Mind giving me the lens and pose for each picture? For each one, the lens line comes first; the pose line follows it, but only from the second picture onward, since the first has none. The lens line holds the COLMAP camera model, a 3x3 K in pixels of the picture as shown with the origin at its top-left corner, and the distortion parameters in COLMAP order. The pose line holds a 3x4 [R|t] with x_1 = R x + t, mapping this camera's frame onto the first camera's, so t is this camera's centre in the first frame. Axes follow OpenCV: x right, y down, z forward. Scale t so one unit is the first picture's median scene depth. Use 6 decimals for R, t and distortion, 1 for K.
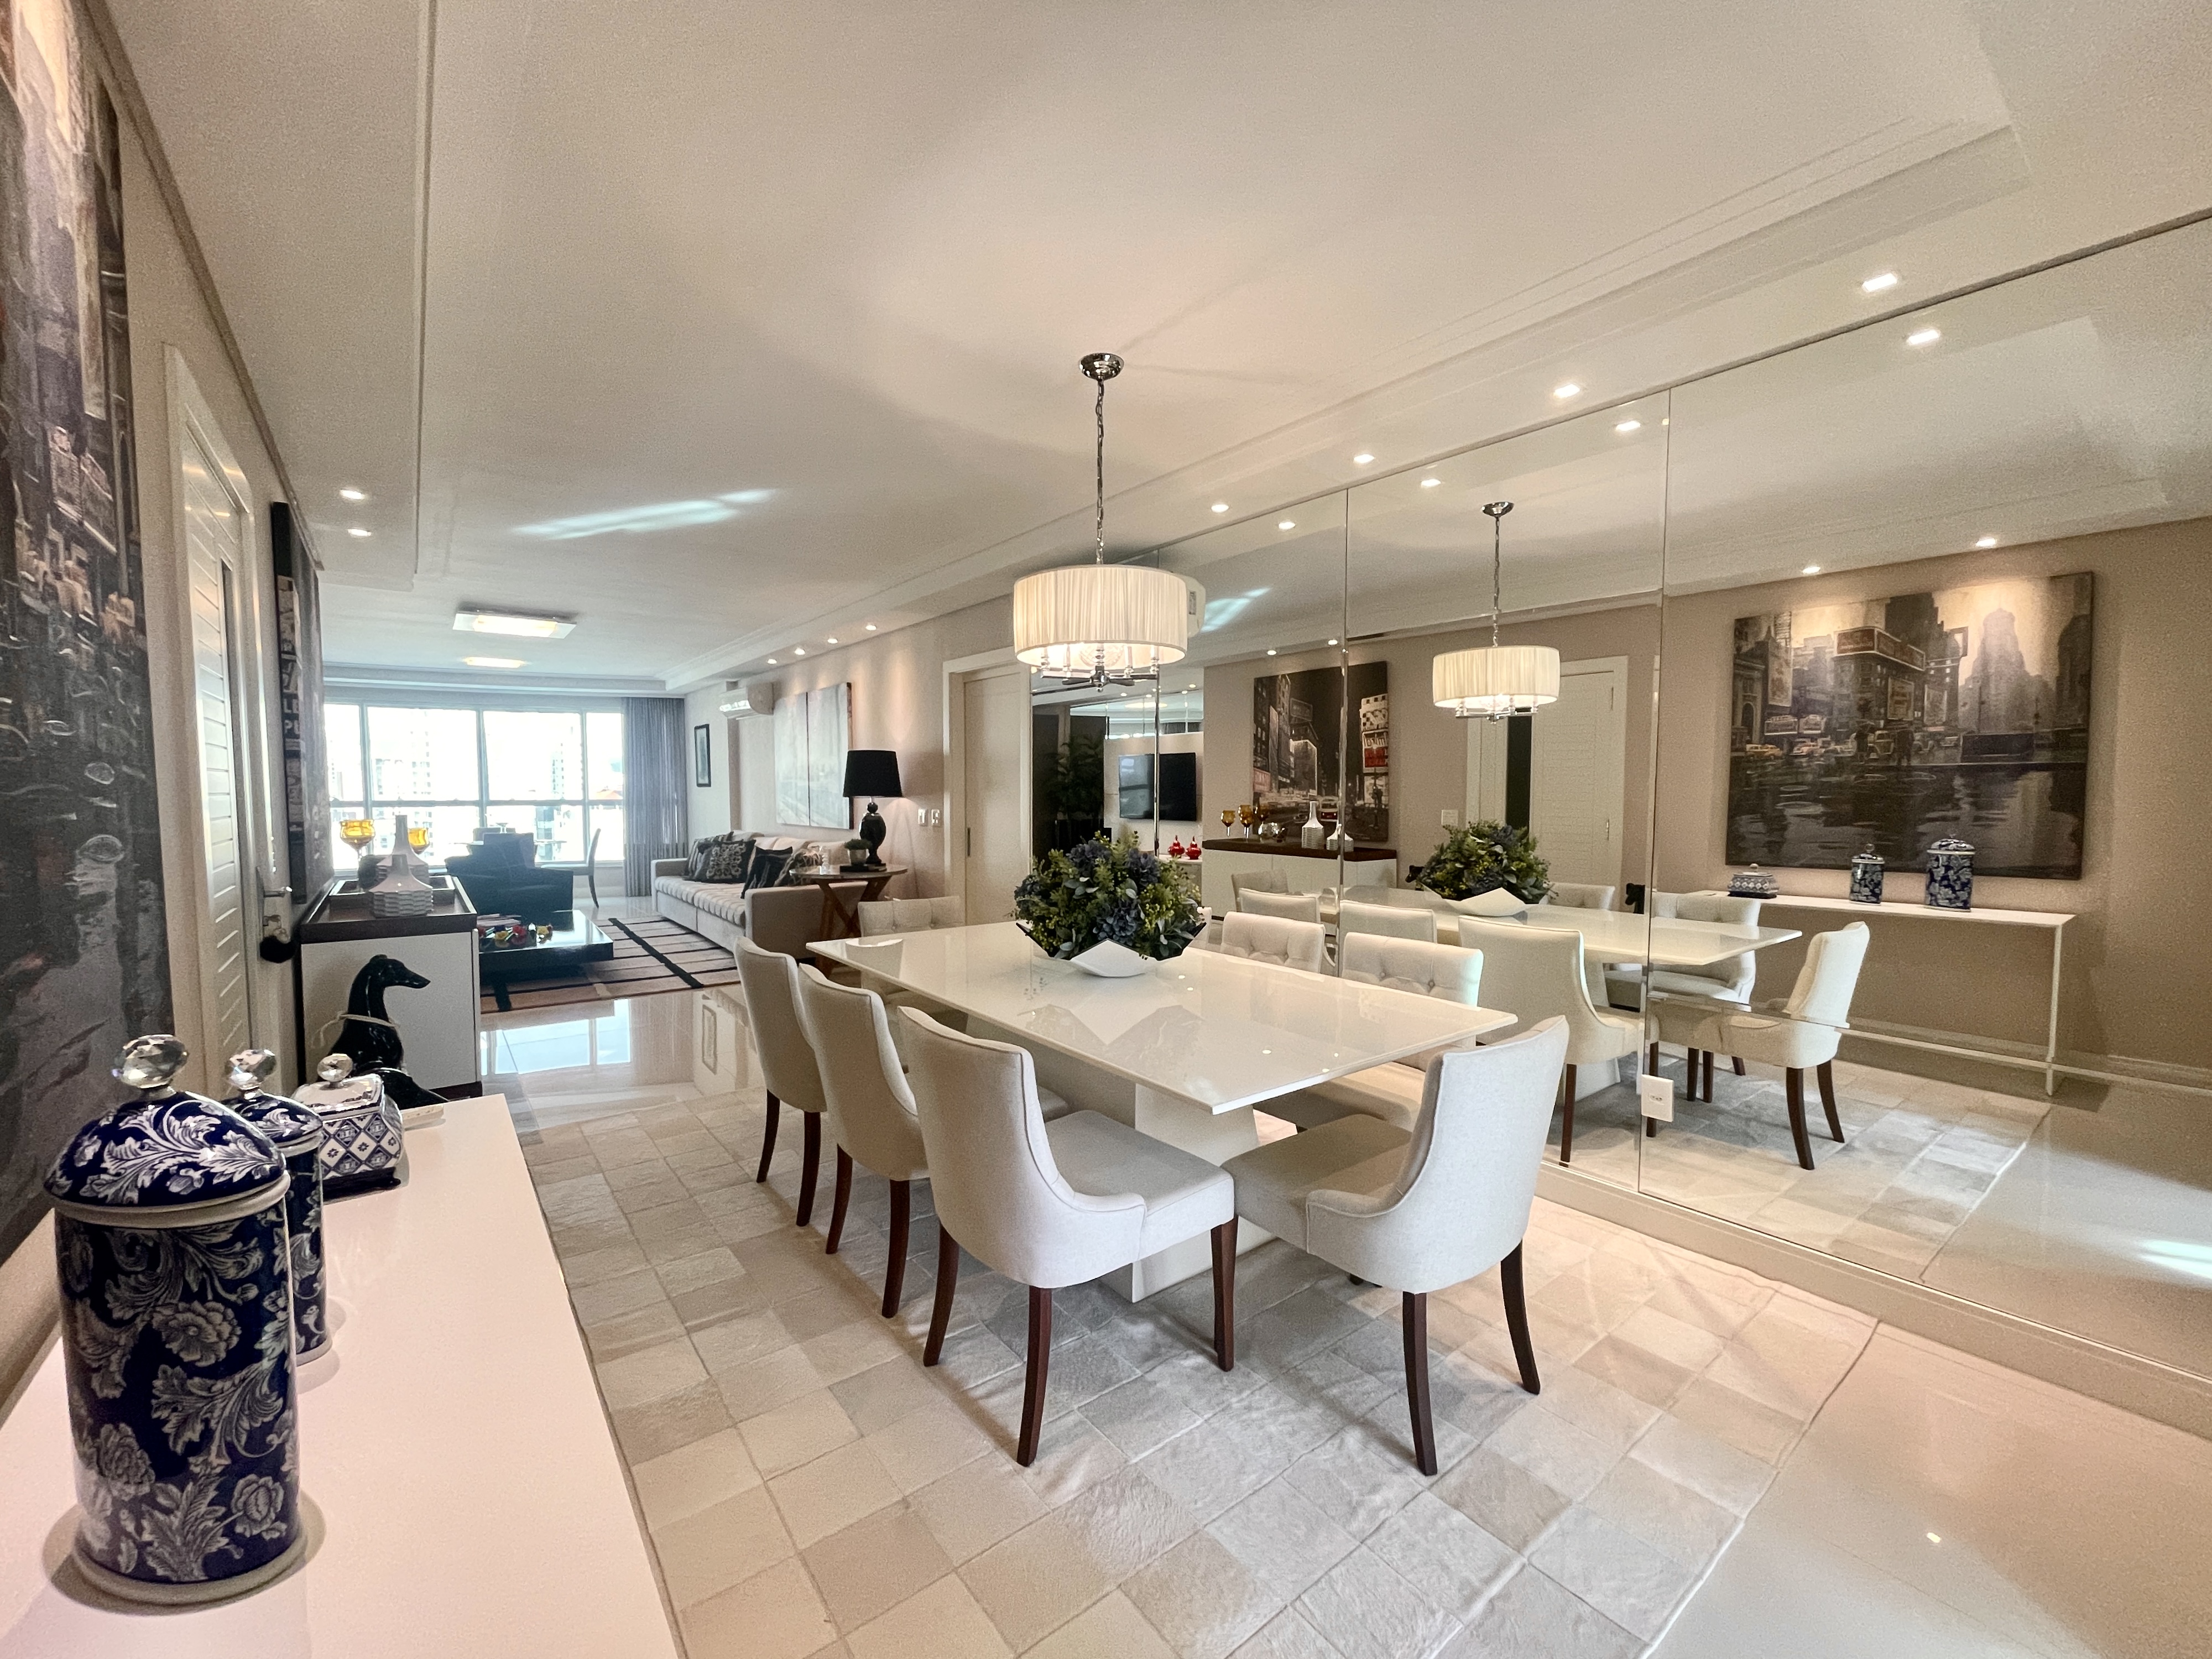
lens RADIAL K [[897.3, 0, 1108.3], [0, 897.3, 837.7], [0, 0, 1]] dist [0.000172, 0.000202]
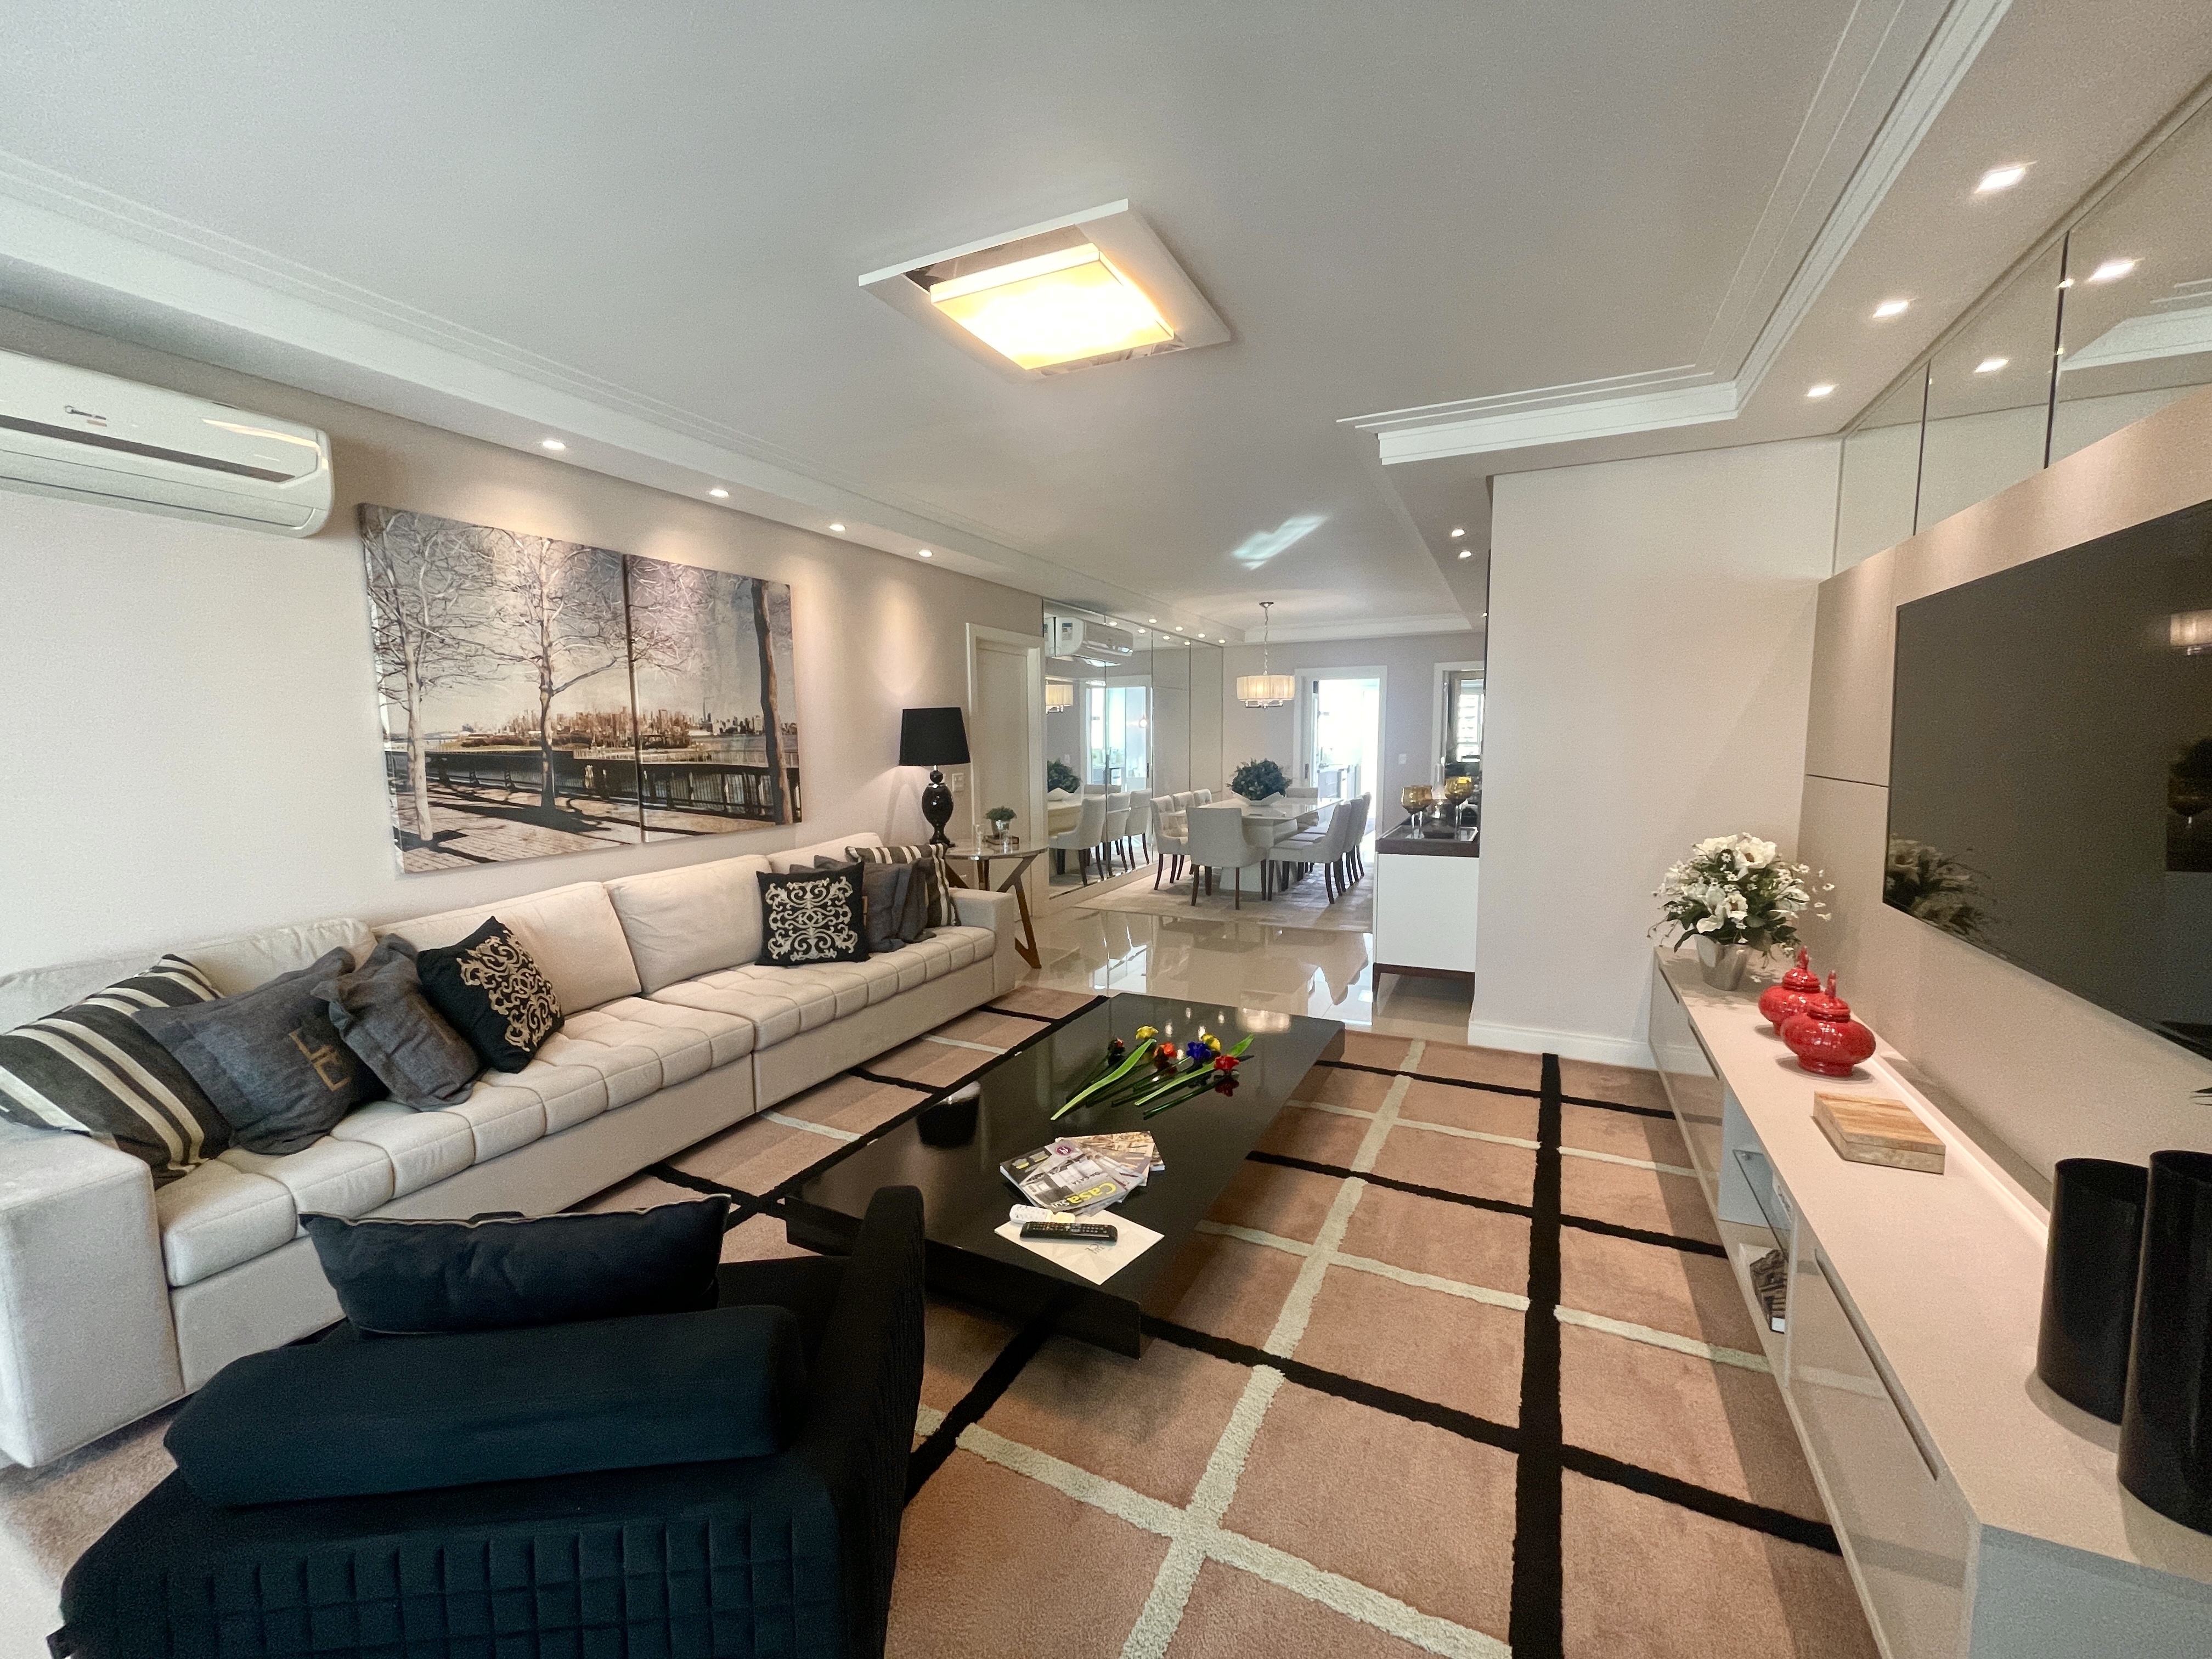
lens RADIAL K [[896.2, 0, 1106.0], [0, 896.2, 829.5], [0, 0, 1]] dist [0.000884, 0.000120]
pose [[-0.456289, -0.092859, 0.884973, -0.943742], [0.056536, 0.989505, 0.132977, -0.076049], [-0.888034, 0.110709, -0.446251, 1.087264]]
